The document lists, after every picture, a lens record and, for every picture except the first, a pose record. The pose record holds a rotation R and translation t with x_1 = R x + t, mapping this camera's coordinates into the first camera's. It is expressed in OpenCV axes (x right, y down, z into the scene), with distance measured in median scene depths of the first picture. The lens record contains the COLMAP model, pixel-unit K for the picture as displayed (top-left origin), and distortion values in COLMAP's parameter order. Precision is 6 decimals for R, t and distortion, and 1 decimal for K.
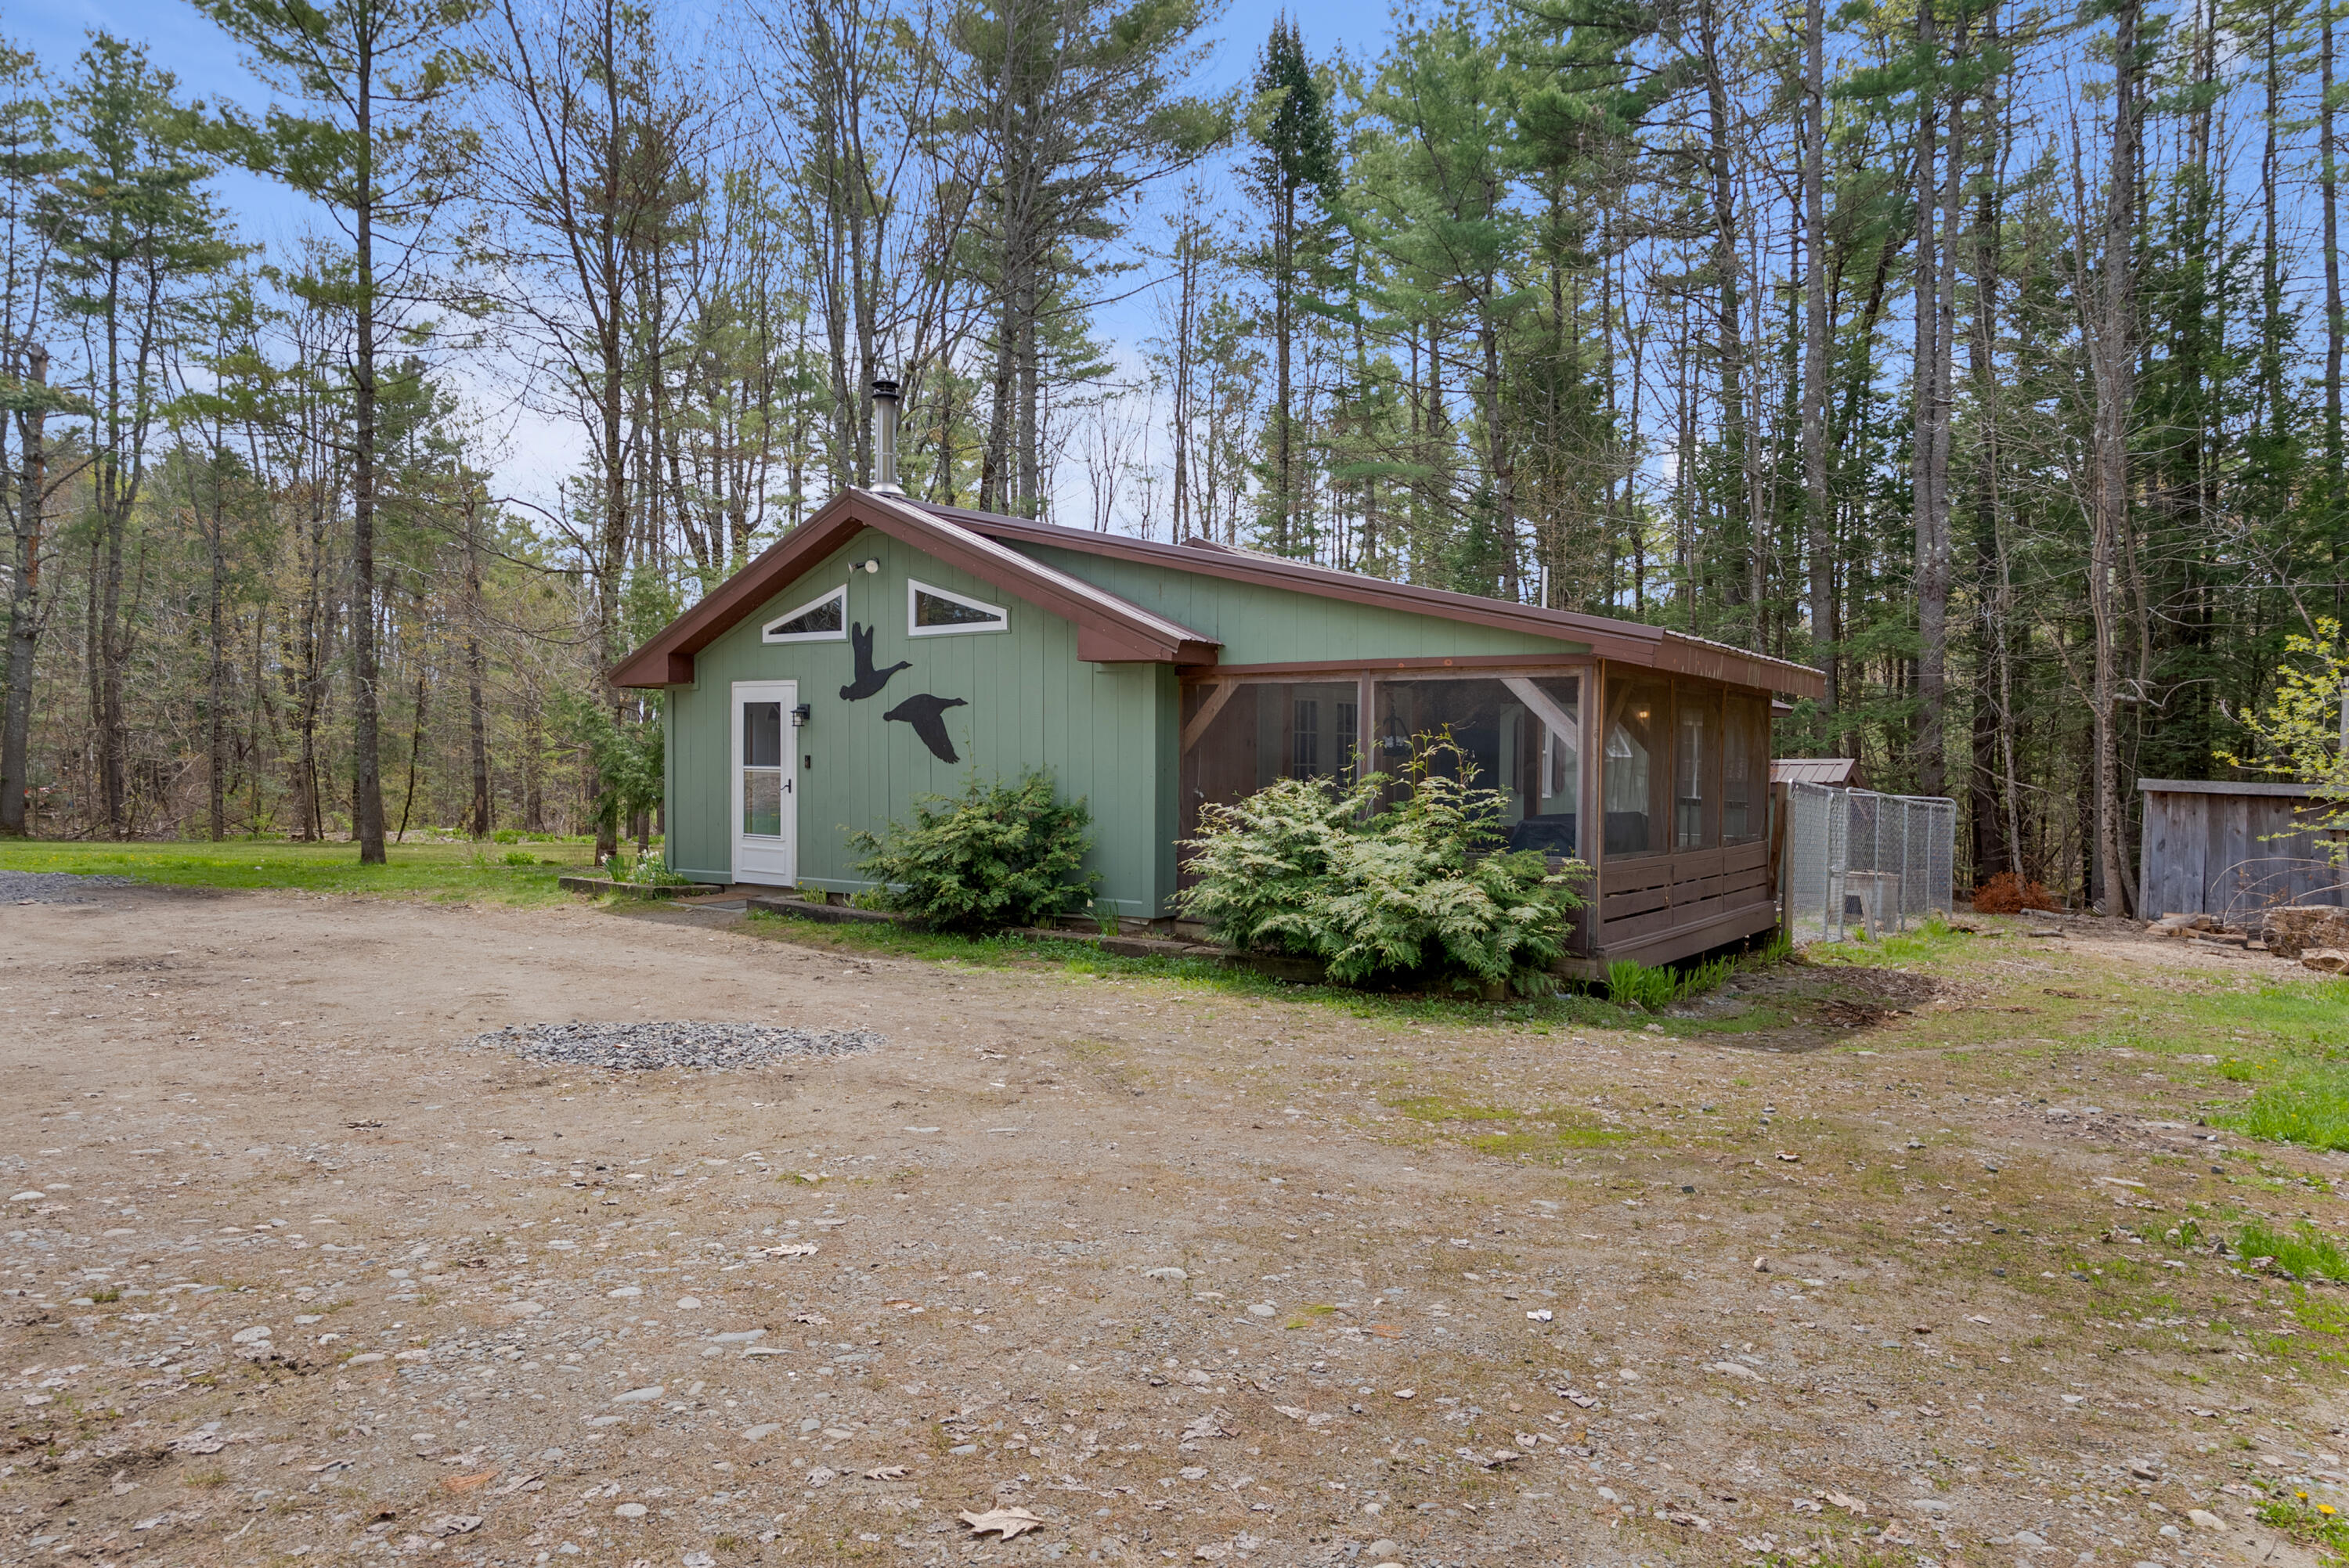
lens RADIAL K [[1478.9, 0, 1178.0], [0, 1478.9, 792.5], [0, 0, 1]] dist [0.006546, -0.006069]
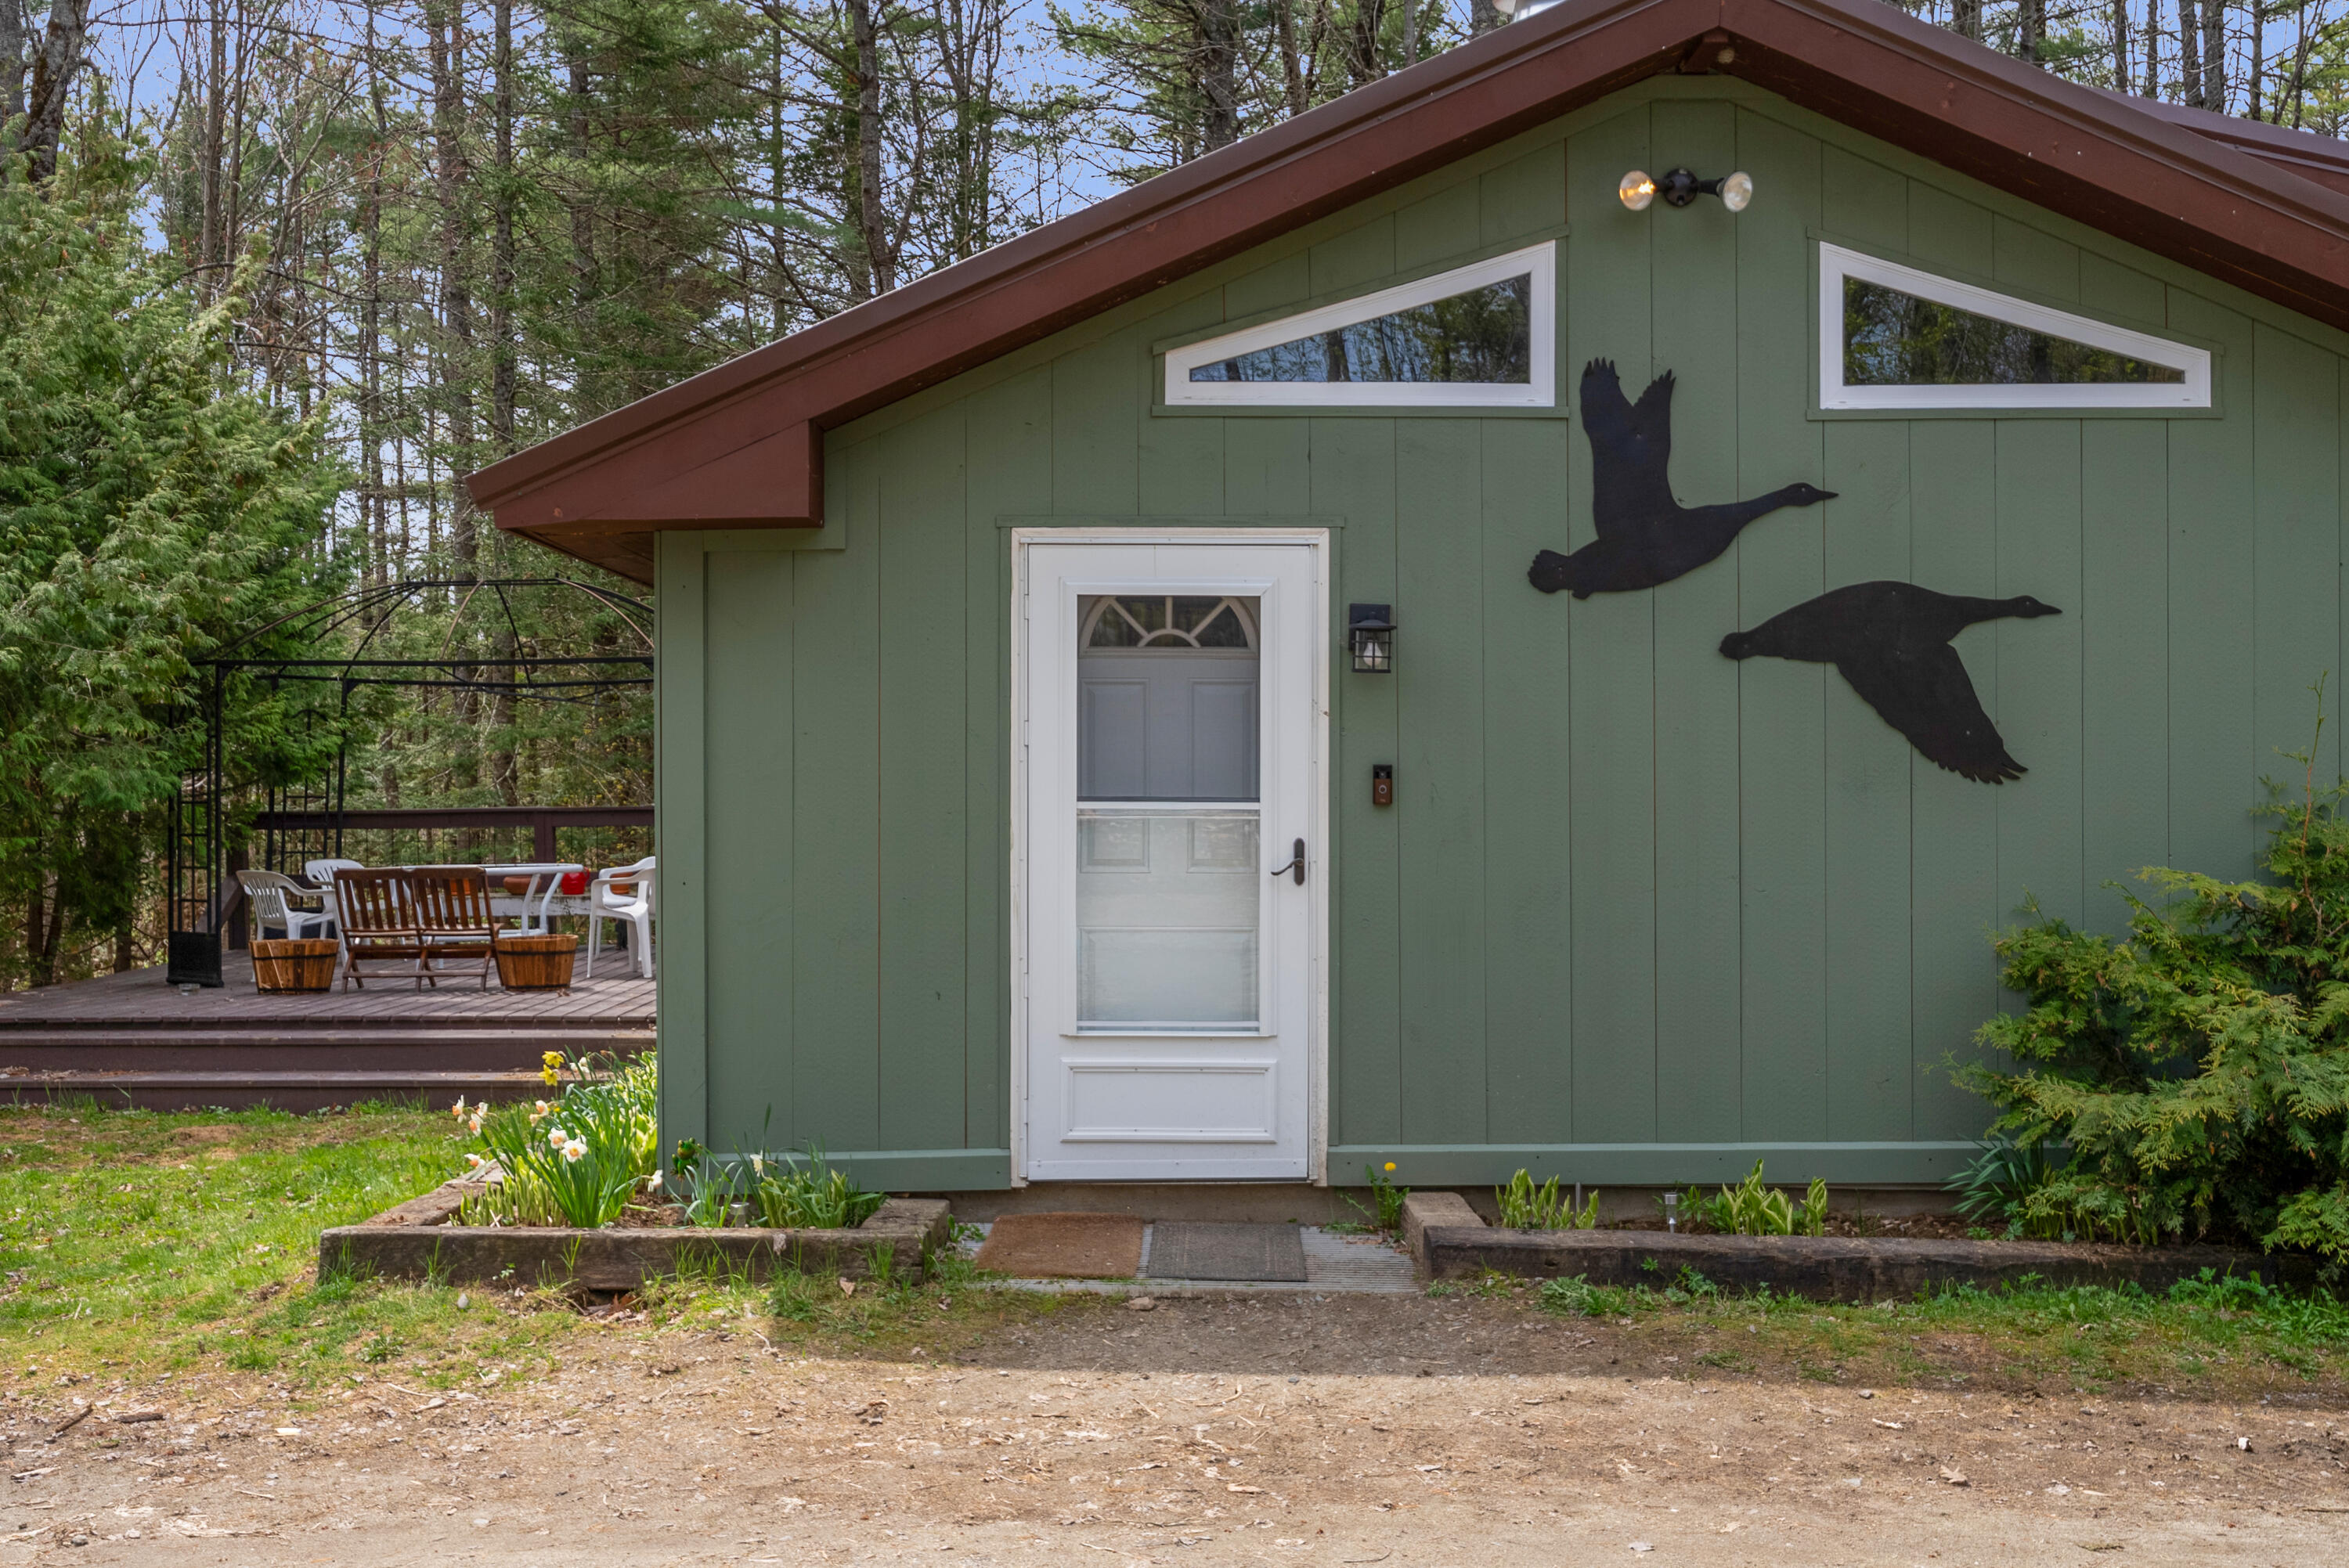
lens RADIAL K [[2416.4, 0, 1171.6], [0, 2416.4, 788.3], [0, 0, 1]] dist [0.018262, 0.000000]
pose [[0.821107, -0.008026, 0.570717, -0.340716], [0.017990, 0.999768, -0.011823, -0.008447], [-0.570490, 0.019975, 0.821061, 0.346417]]
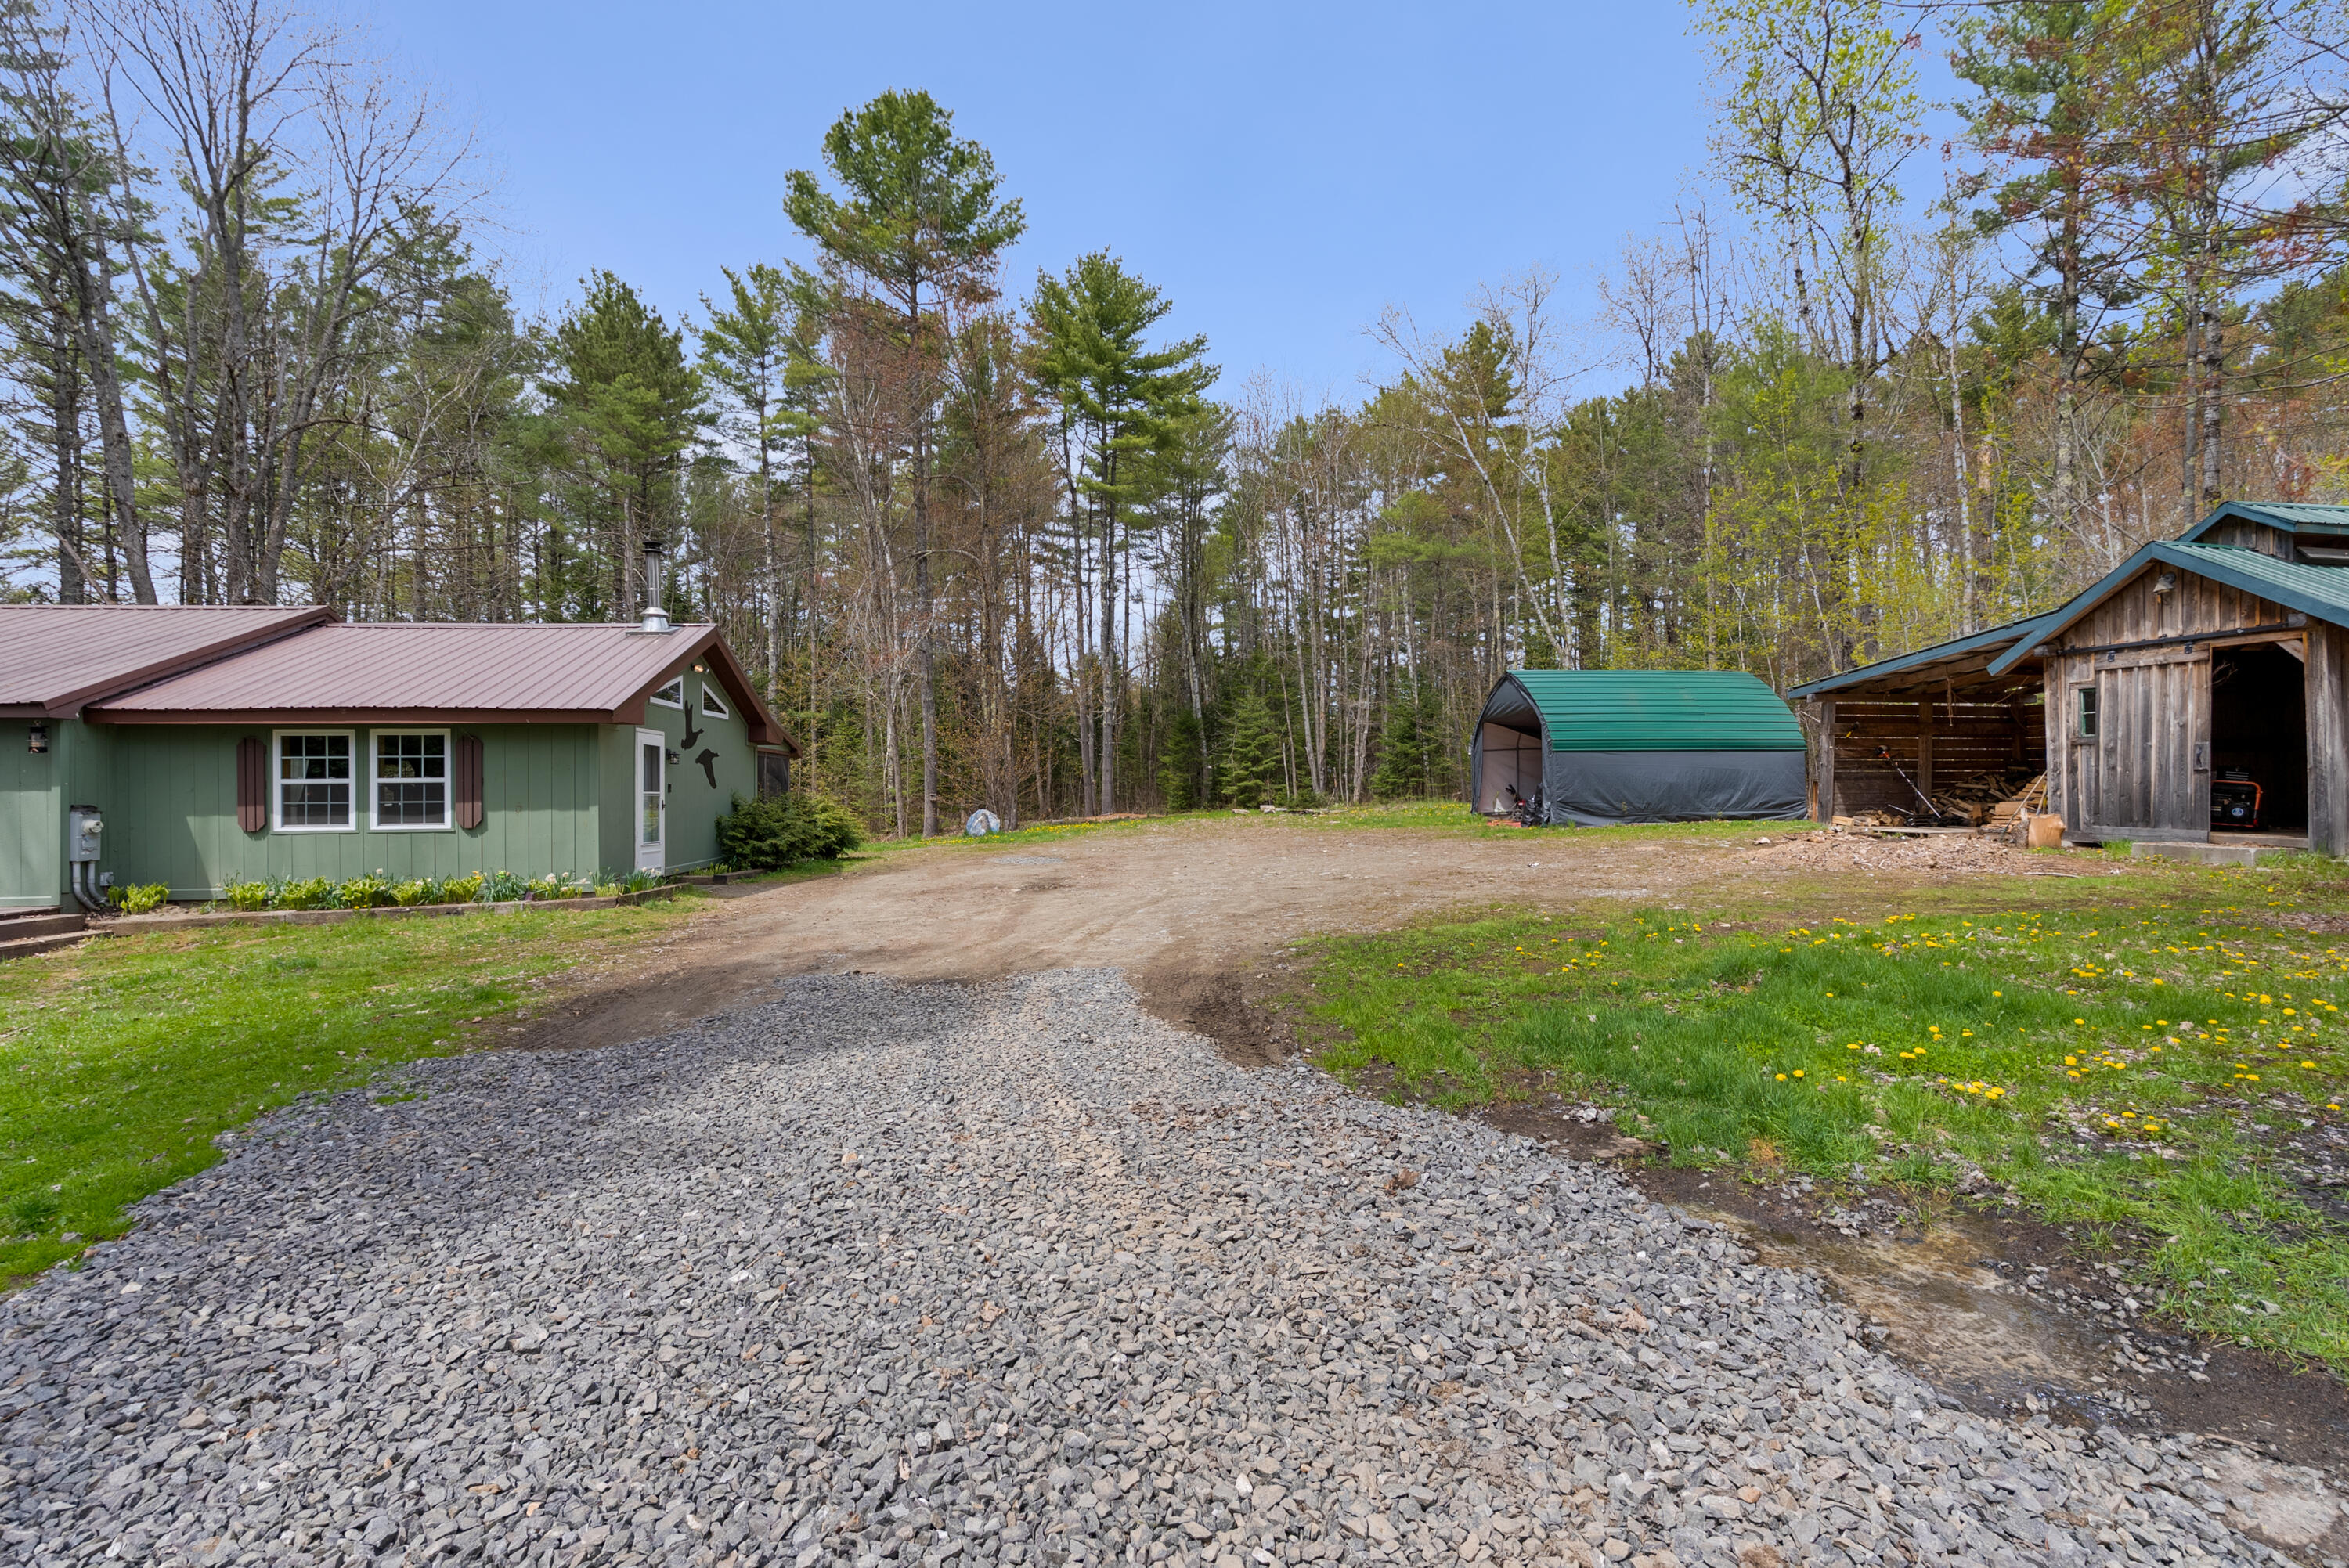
lens RADIAL K [[1040.7, 0, 1173.4], [0, 1040.7, 778.3], [0, 0, 1]] dist [-0.002567, -0.001128]
pose [[-0.649002, 0.011332, 0.760703, -0.792361], [0.026403, 0.999622, 0.007635, -0.014703], [-0.760329, 0.025040, -0.649056, 0.749934]]
